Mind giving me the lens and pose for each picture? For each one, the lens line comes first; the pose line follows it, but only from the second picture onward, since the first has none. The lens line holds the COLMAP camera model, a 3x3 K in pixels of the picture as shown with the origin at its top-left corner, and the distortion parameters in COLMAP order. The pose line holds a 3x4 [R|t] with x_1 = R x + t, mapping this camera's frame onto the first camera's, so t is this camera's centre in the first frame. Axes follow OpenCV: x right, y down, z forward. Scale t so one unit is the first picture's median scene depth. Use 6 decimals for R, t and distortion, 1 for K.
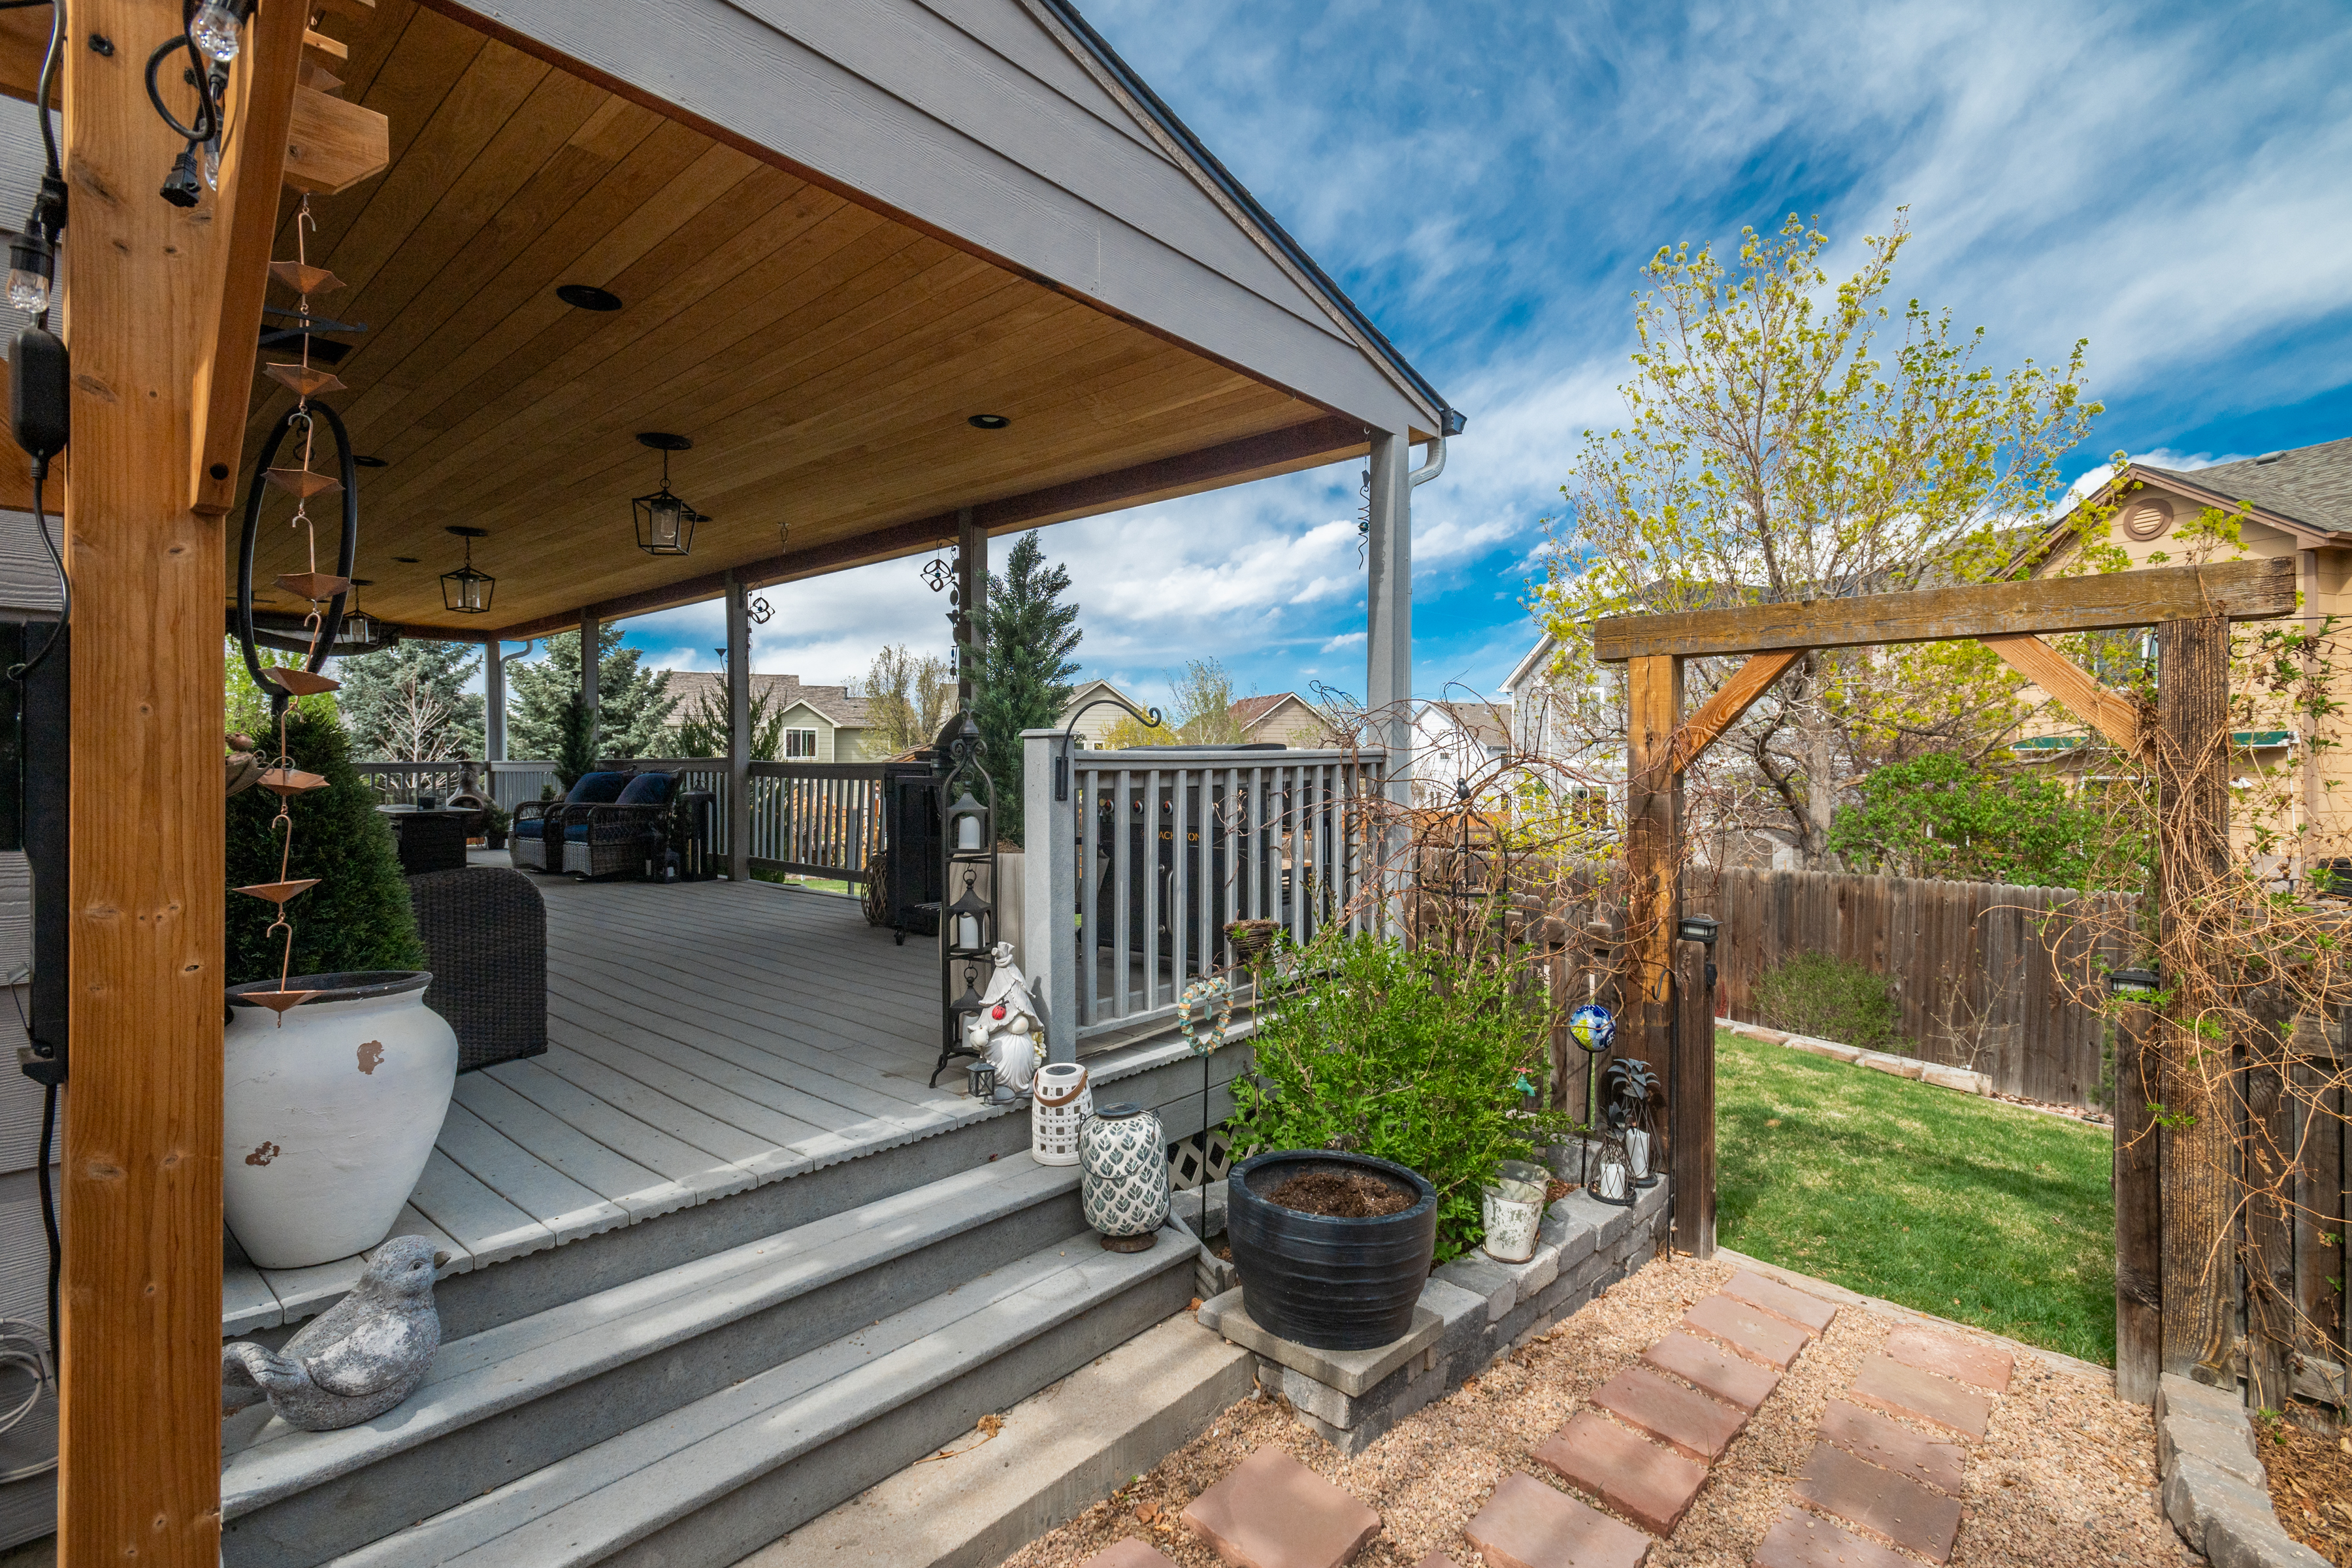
lens RADIAL K [[1122.5, 0, 1188.5], [0, 1122.5, 768.7], [0, 0, 1]] dist [-0.004378, 0.000897]
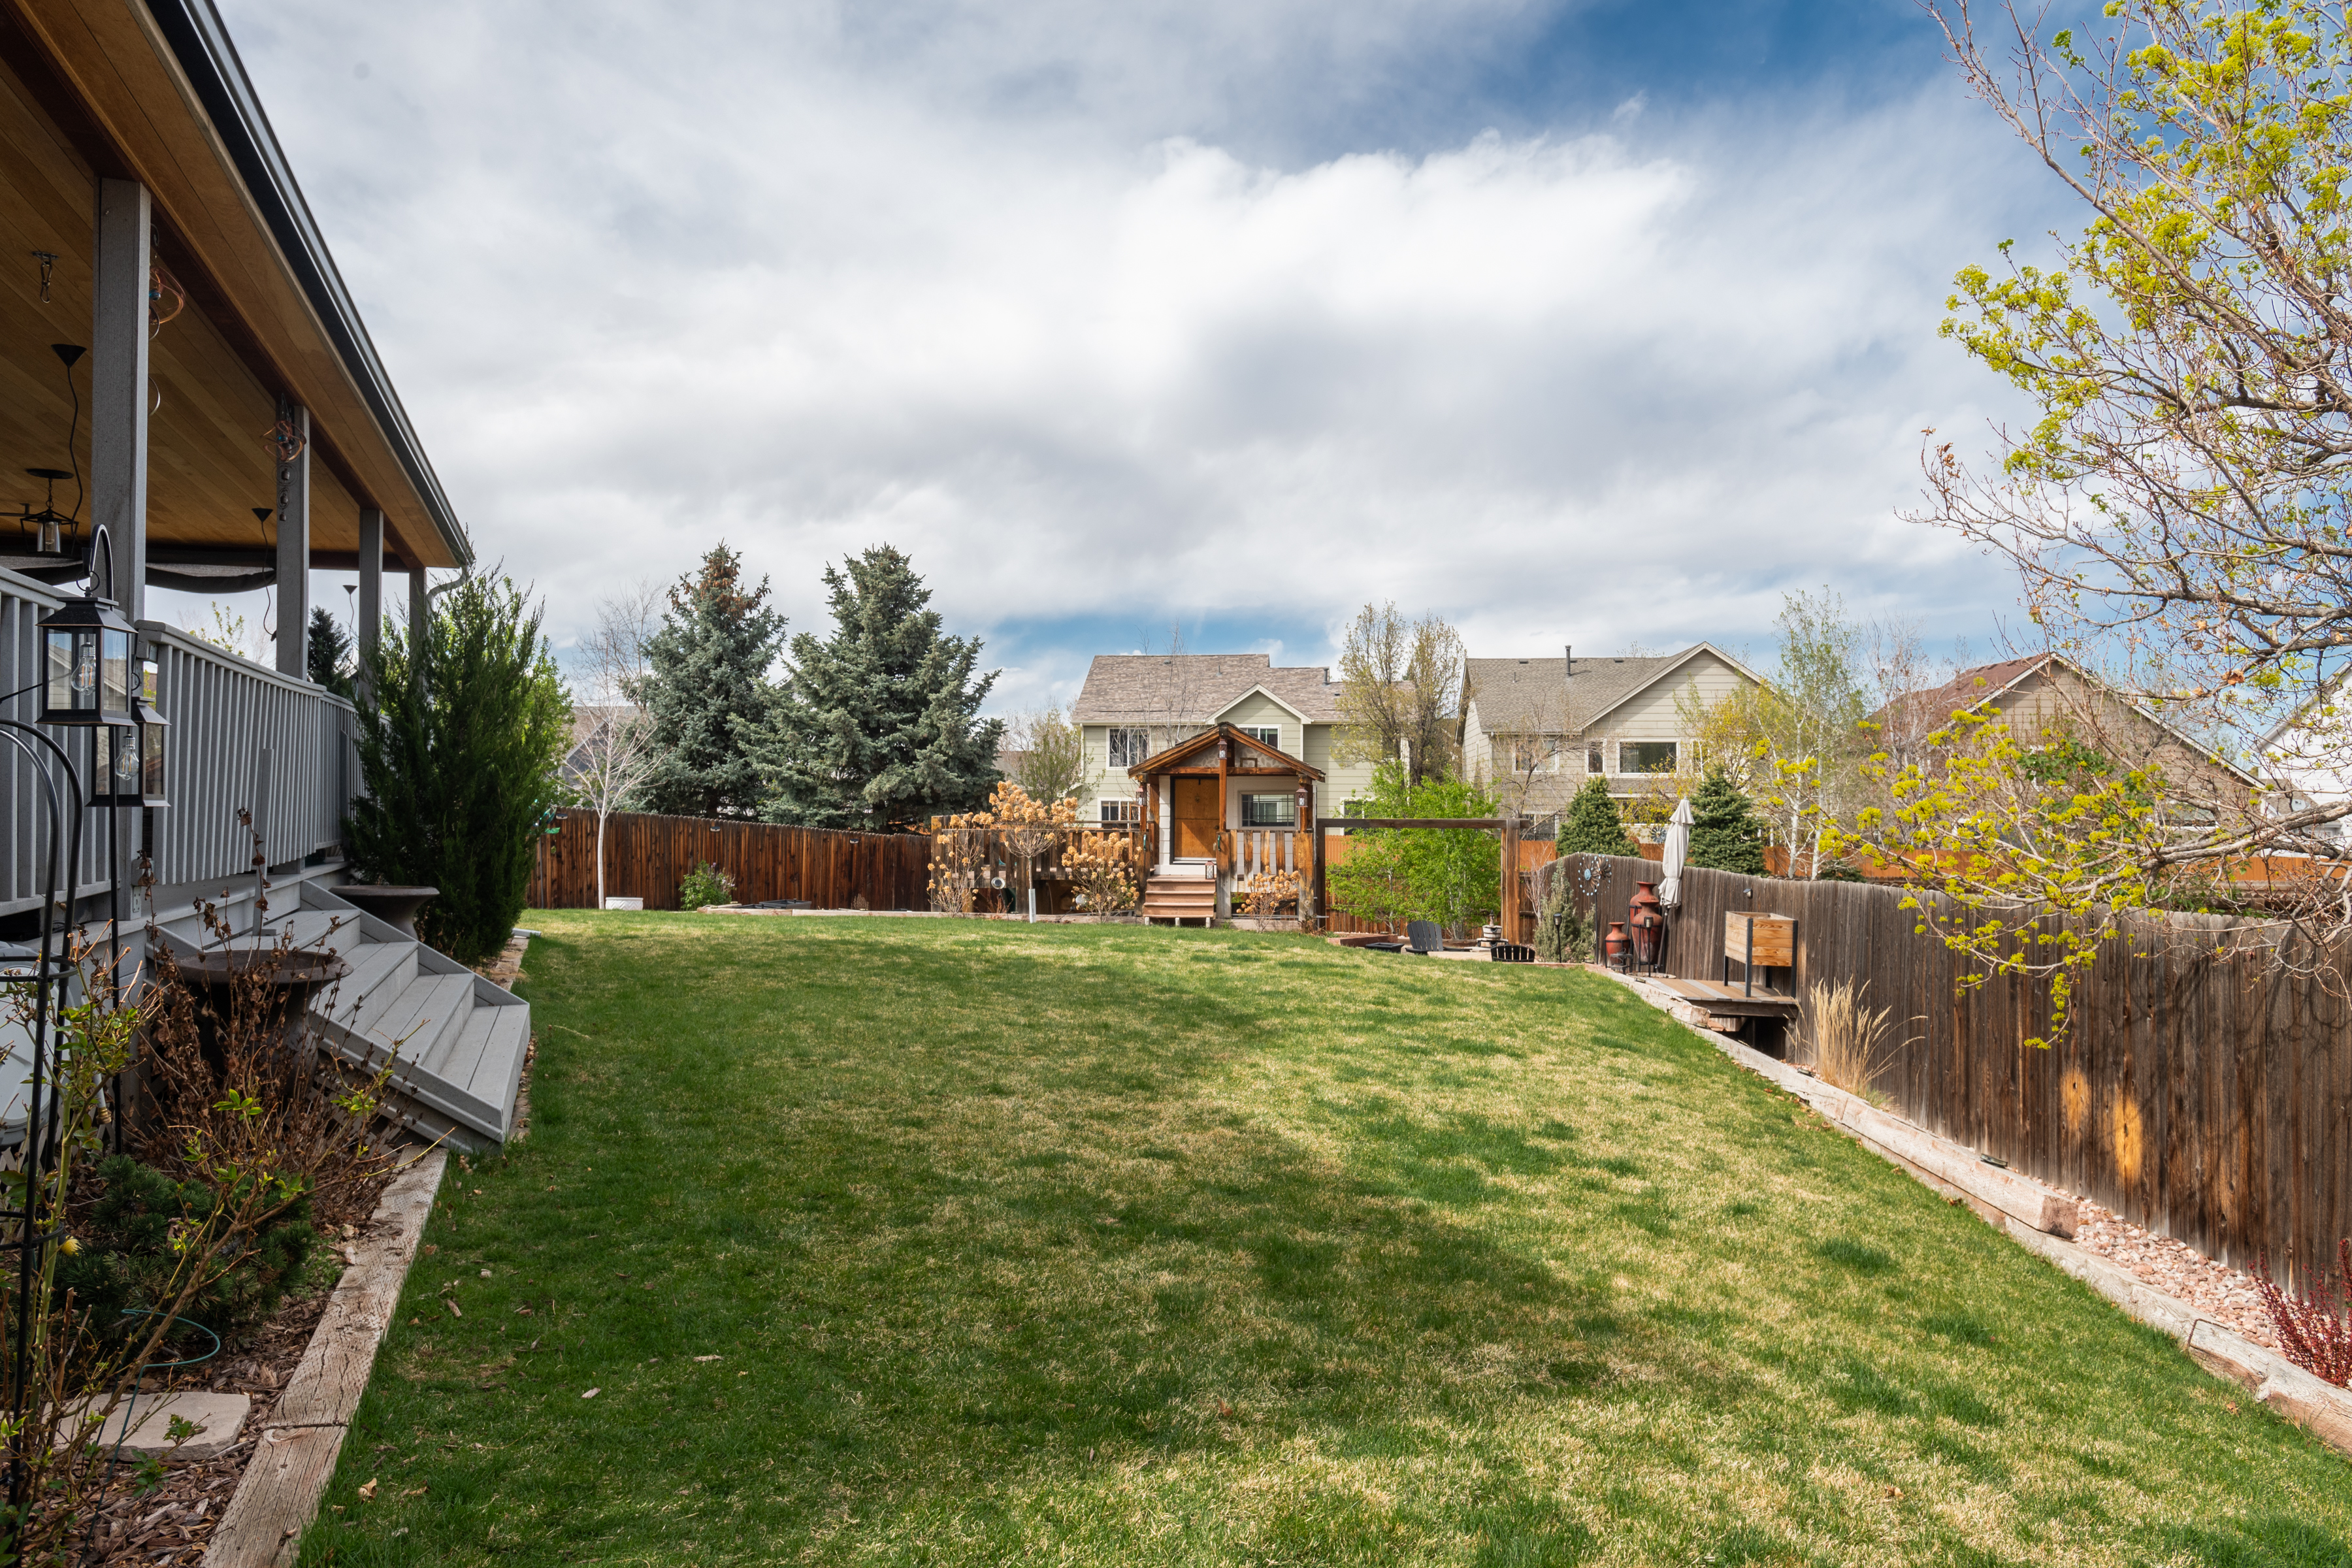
lens RADIAL K [[1576.3, 0, 1156.3], [0, 1576.3, 804.9], [0, 0, 1]] dist [-0.009343, 0.000472]
pose [[0.880222, 0.004301, -0.474542, 0.450436], [-0.001891, 0.999983, 0.005555, 0.052970], [0.474558, -0.003993, 0.880215, 0.452730]]
